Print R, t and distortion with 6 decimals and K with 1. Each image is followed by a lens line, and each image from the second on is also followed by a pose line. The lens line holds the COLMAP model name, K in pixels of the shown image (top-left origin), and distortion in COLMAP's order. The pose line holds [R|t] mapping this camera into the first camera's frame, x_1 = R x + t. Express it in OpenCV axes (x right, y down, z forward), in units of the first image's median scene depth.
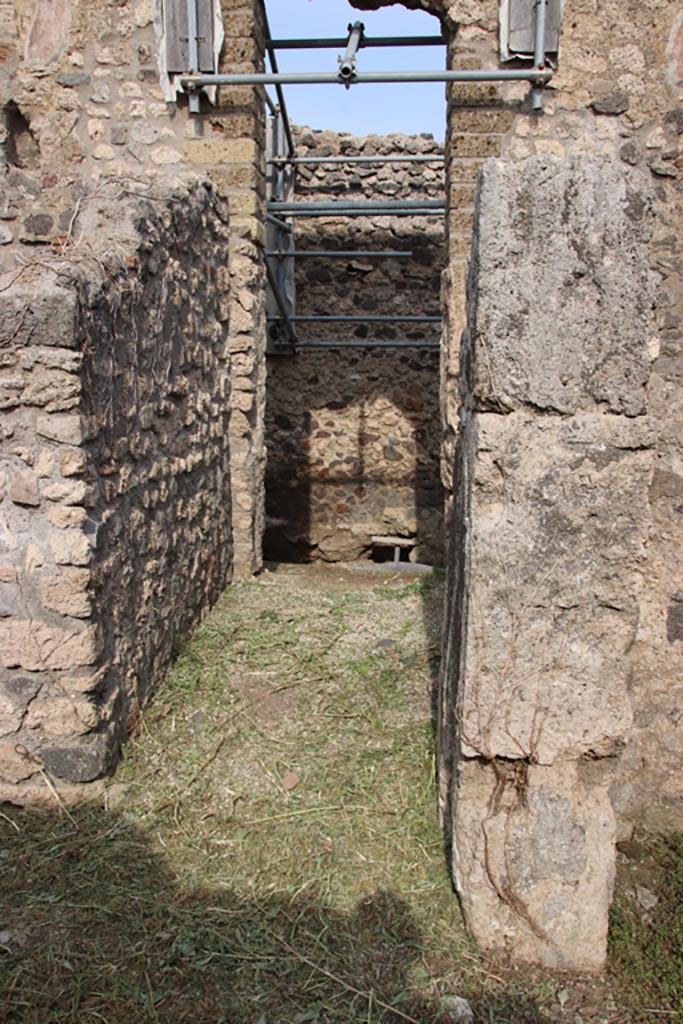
lens RADIAL K [[911.8, 0, 341.8], [0, 911.8, 517.2], [0, 0, 1]] dist [-0.126095, 0.222712]
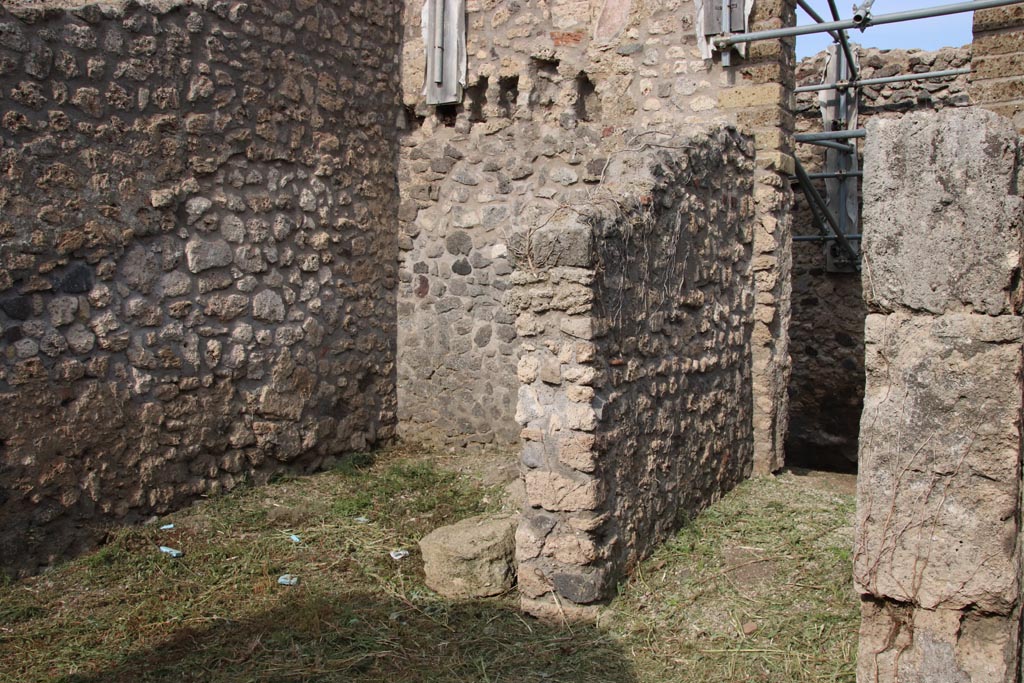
lens RADIAL K [[911.8, 0, 512.0], [0, 911.8, 341.5], [0, 0, 1]] dist [-0.126095, 0.222712]
pose [[0.902596, 0.015625, -0.430204, 0.157585], [-0.060098, 0.994128, -0.089983, 0.043479], [0.426273, 0.107072, 0.898236, -0.219304]]
